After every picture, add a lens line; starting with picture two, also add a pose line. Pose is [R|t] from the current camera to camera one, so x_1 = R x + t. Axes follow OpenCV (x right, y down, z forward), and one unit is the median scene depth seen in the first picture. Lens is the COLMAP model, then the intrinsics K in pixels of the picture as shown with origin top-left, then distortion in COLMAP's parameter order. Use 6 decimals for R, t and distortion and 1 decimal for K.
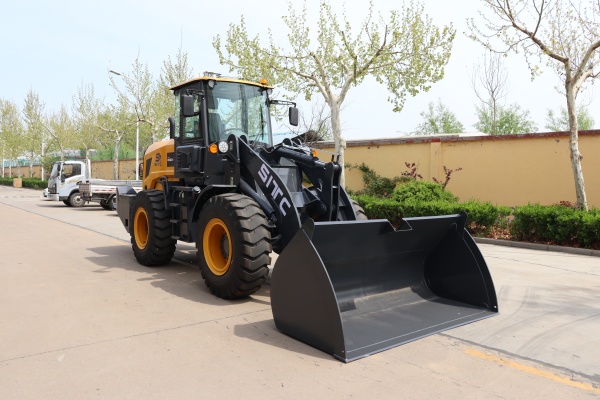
lens RADIAL K [[493.4, 0, 296.4], [0, 493.4, 200.3], [0, 0, 1]] dist [-0.174162, 0.155579]
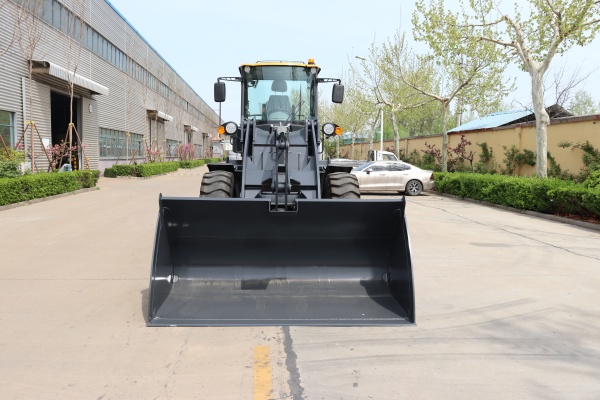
lens RADIAL K [[493.4, 0, 296.4], [0, 493.4, 200.3], [0, 0, 1]] dist [-0.174162, 0.155579]
pose [[0.819145, 0.046564, -0.571693, 0.707042], [-0.024710, 0.998639, 0.045933, -0.003440], [0.573054, -0.023499, 0.819181, 0.225428]]
